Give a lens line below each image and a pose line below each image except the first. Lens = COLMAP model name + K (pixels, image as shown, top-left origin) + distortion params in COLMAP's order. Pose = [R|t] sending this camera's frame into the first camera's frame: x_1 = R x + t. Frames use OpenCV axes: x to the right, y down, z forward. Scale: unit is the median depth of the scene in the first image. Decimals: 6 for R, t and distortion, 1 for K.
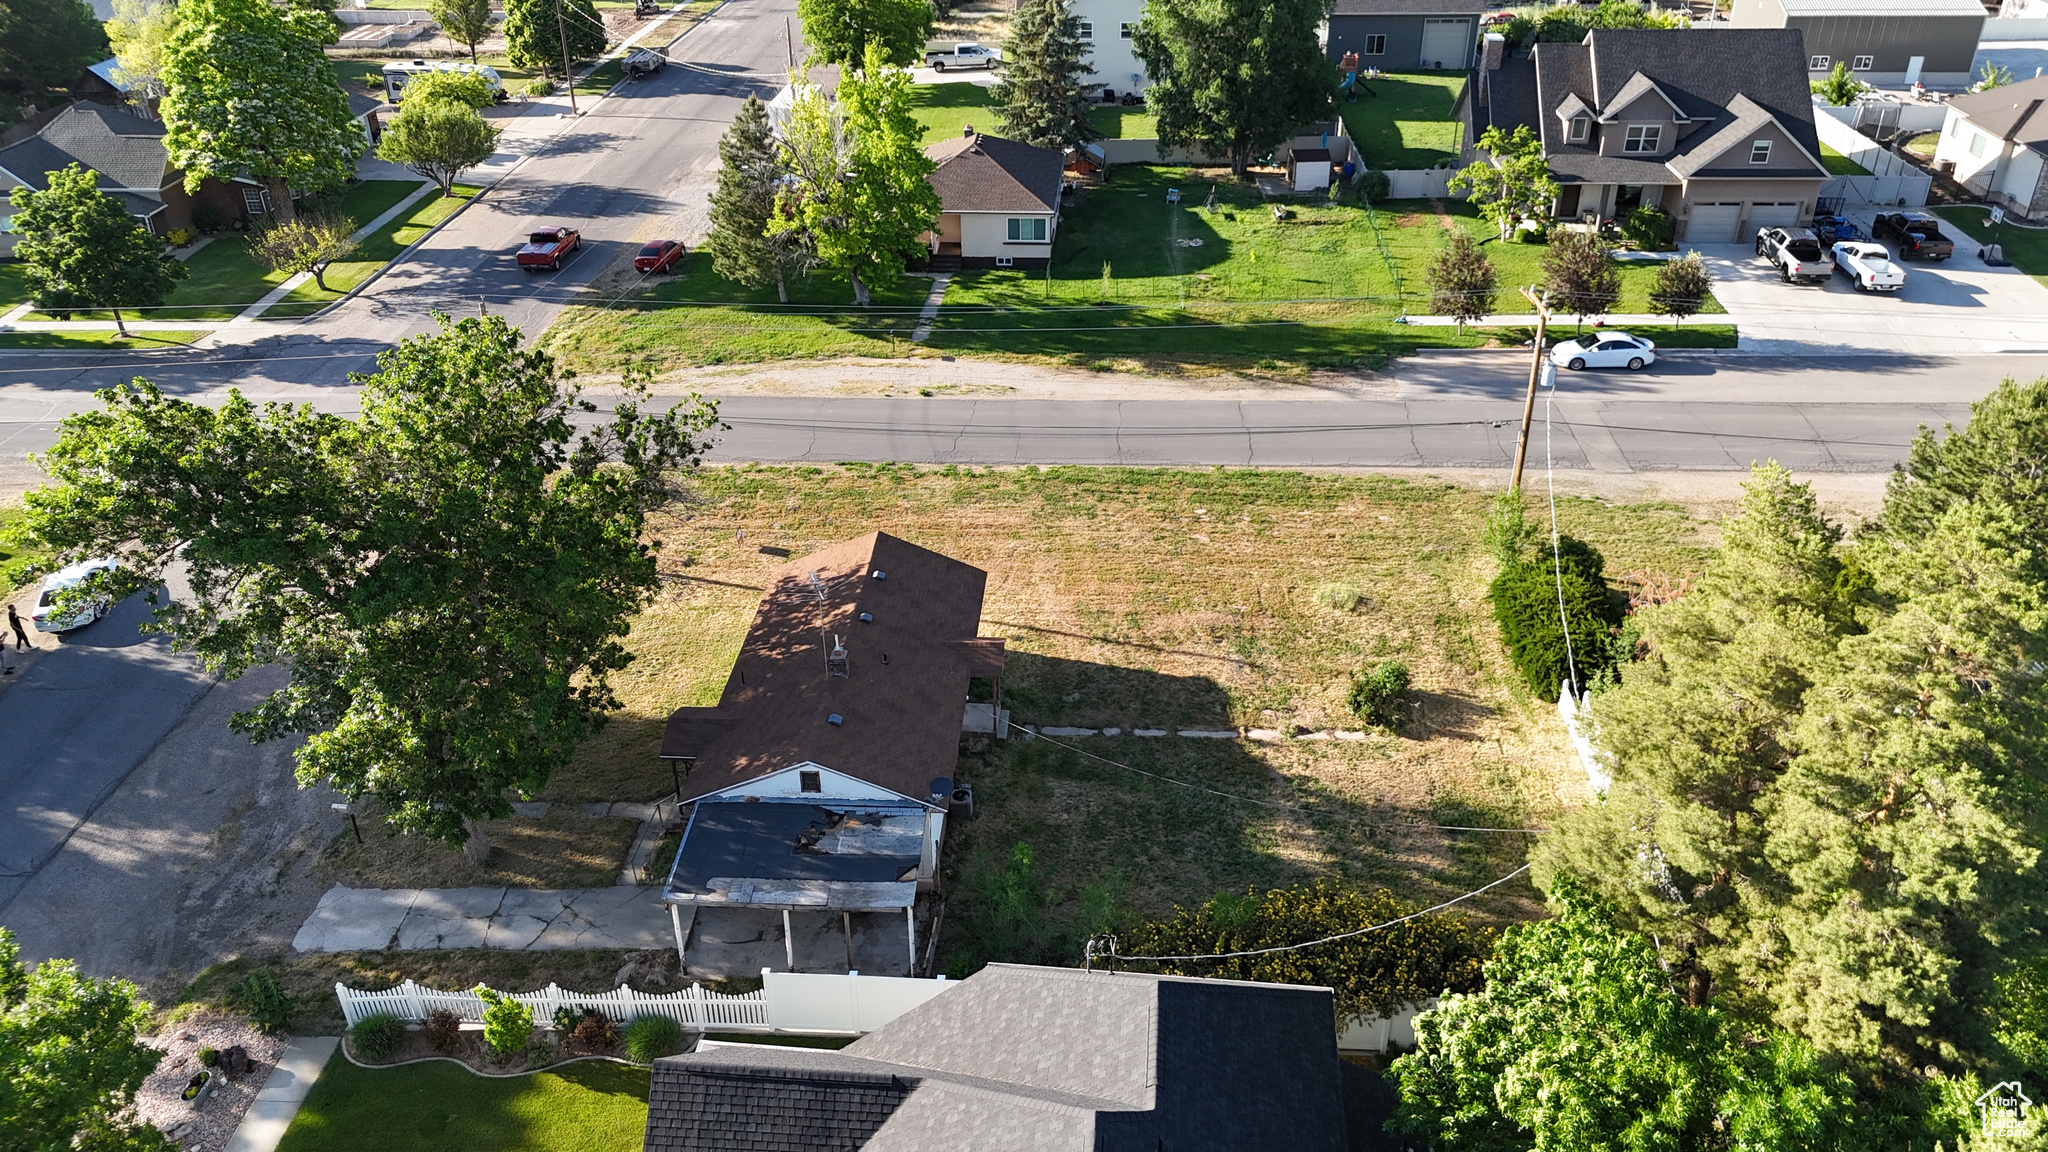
lens RADIAL K [[1500.4, 0, 1024.8], [0, 1500.4, 567.1], [0, 0, 1]] dist [0.051796, -0.045173]
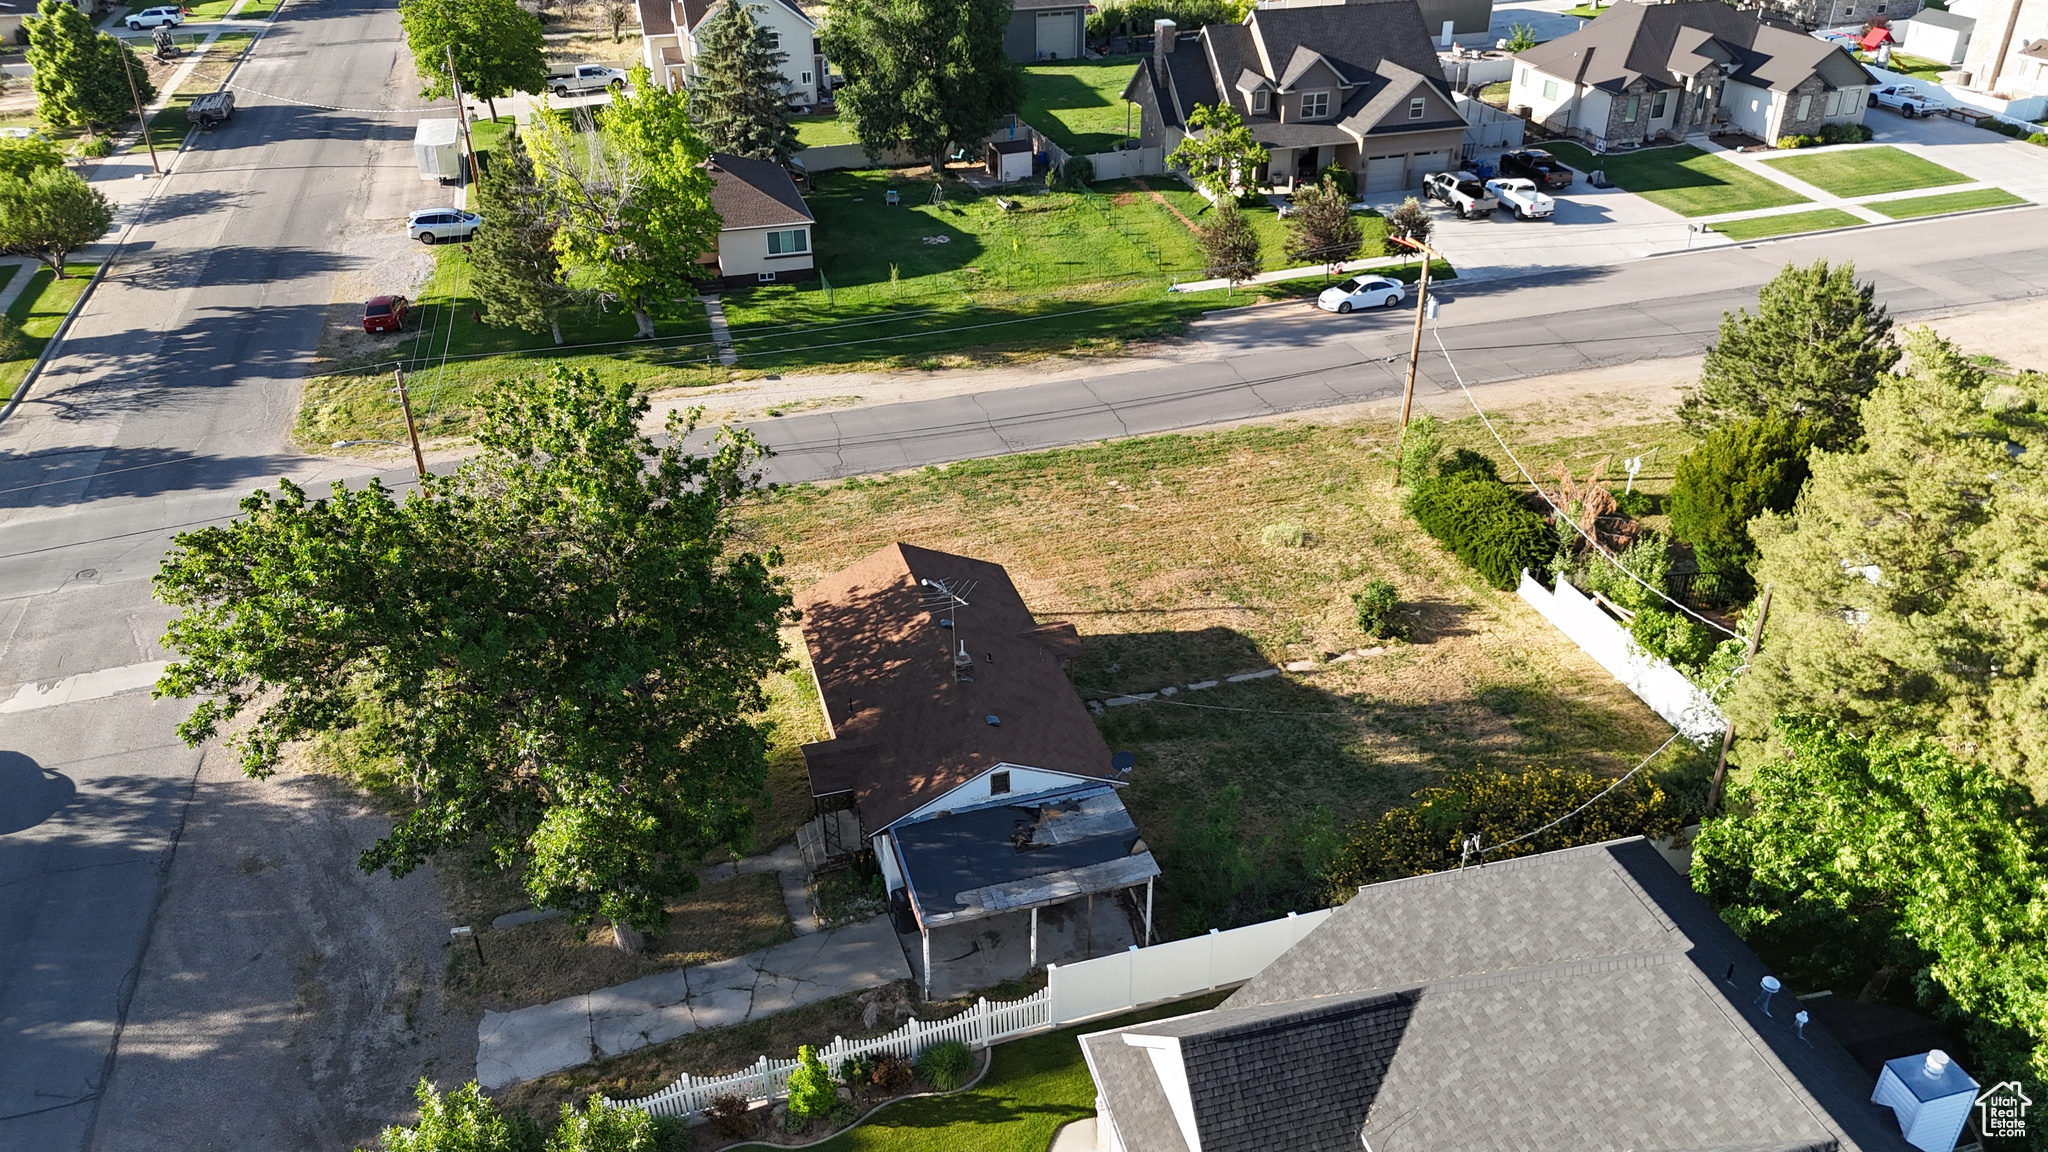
lens RADIAL K [[1500.4, 0, 1019.9], [0, 1500.4, 574.6], [0, 0, 1]] dist [0.051796, -0.045173]
pose [[0.938438, -0.170945, 0.300187, -0.212463], [0.171378, 0.984886, 0.025095, -0.009119], [-0.299940, 0.027895, 0.953550, 0.019126]]
